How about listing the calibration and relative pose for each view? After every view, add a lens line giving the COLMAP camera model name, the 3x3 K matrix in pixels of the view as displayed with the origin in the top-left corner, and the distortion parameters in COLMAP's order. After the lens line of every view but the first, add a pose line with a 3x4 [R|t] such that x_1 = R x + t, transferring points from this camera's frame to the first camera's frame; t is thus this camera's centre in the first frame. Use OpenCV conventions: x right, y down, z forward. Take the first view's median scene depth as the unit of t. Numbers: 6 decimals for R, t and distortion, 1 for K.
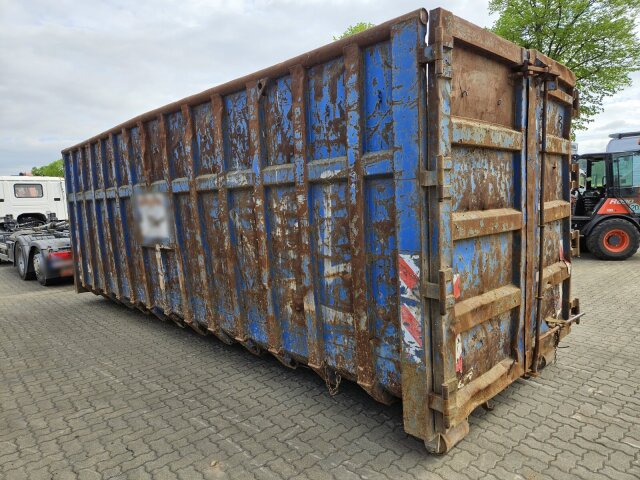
lens RADIAL K [[430.4, 0, 315.6], [0, 430.4, 241.8], [0, 0, 1]] dist [0.057291, -0.046318]
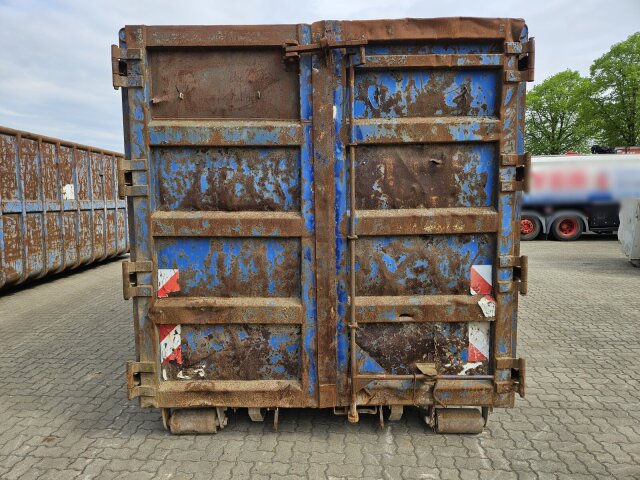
lens RADIAL K [[430.4, 0, 317.8], [0, 430.4, 240.7], [0, 0, 1]] dist [0.057291, -0.046318]
pose [[0.708863, 0.115619, -0.695805, 1.060979], [-0.095852, 0.993113, 0.067371, -0.080770], [0.698803, 0.018938, 0.715064, 0.399608]]
